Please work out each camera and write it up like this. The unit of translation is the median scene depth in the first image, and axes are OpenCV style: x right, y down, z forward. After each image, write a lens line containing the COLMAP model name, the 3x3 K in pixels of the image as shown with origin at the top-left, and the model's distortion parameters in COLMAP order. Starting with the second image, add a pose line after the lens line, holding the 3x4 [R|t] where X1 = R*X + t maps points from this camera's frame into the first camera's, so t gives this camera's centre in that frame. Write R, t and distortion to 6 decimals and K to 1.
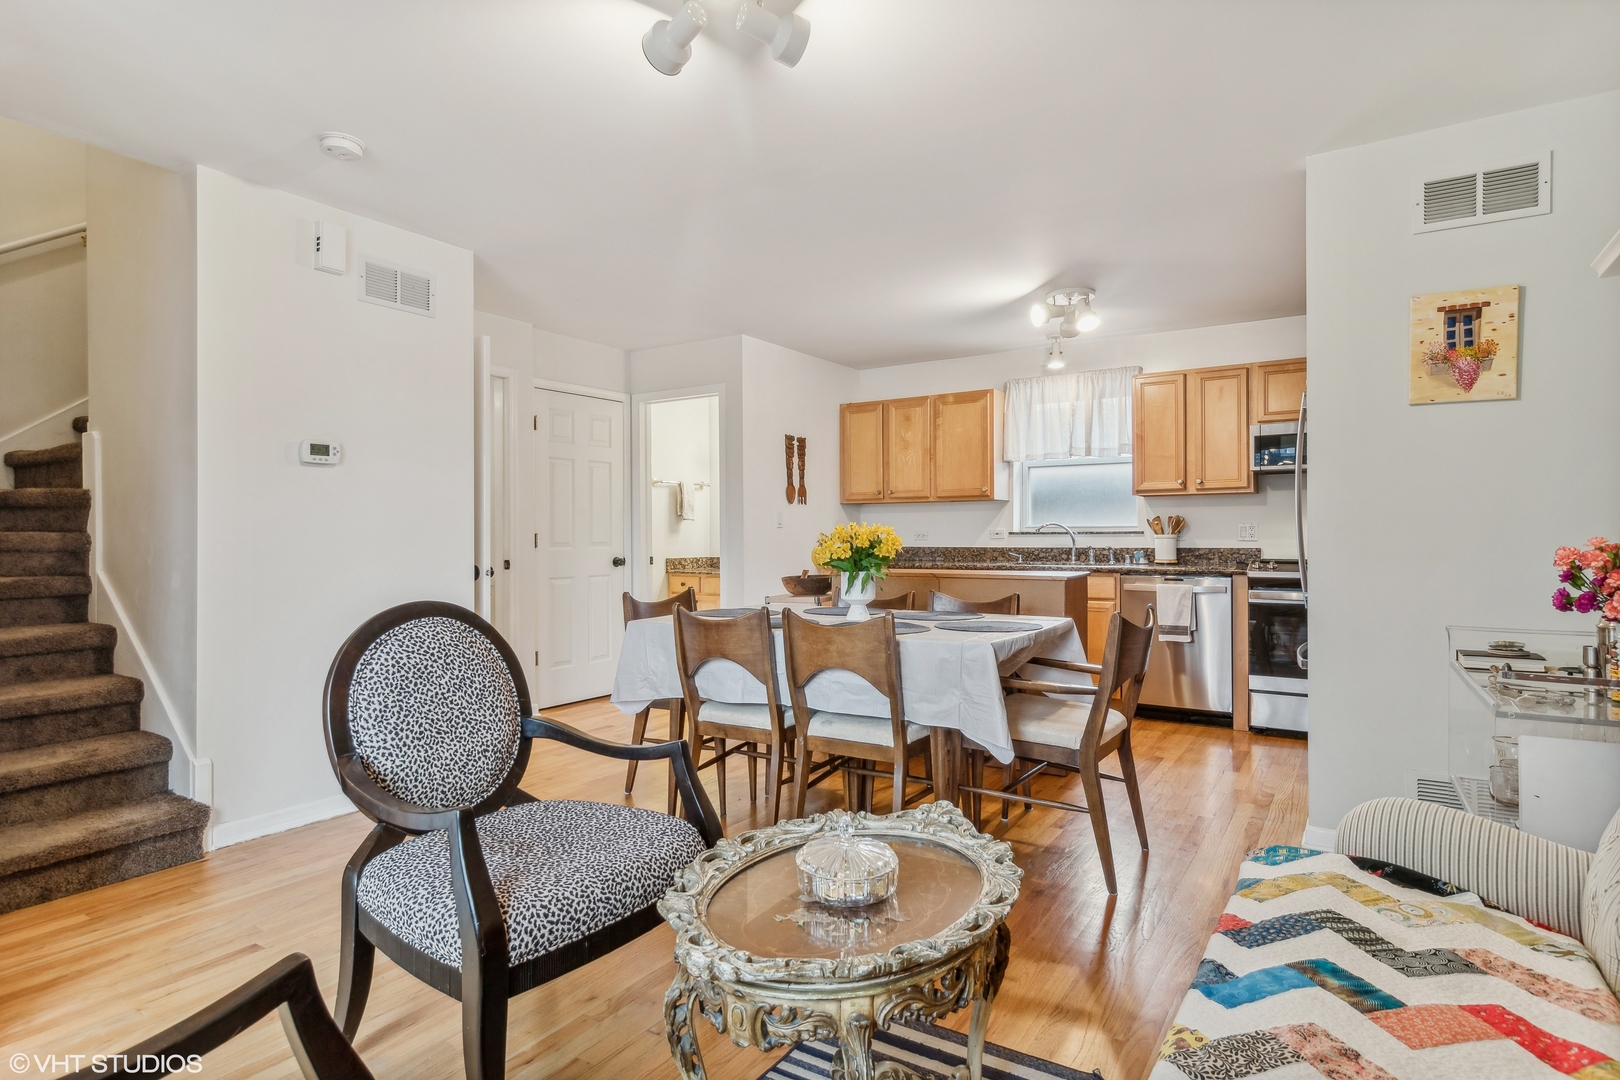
lens RADIAL K [[867.8, 0, 810.6], [0, 867.8, 540.4], [0, 0, 1]] dist [-0.000234, -0.001647]
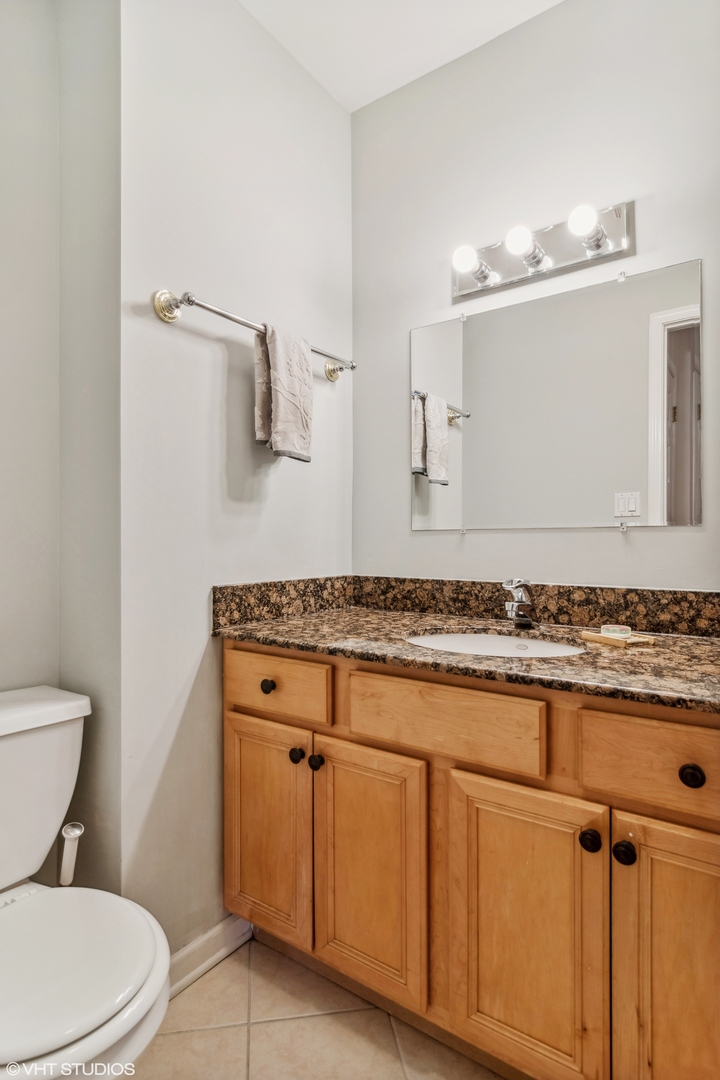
lens RADIAL K [[578.5, 0, 359.1], [0, 578.5, 539.9], [0, 0, 1]] dist [-0.000234, -0.001647]
pose [[0.999051, 0.002686, -0.043462, -0.108944], [-0.002854, 0.999989, -0.003803, 0.005488], [0.043451, 0.003923, 0.999048, 0.804107]]
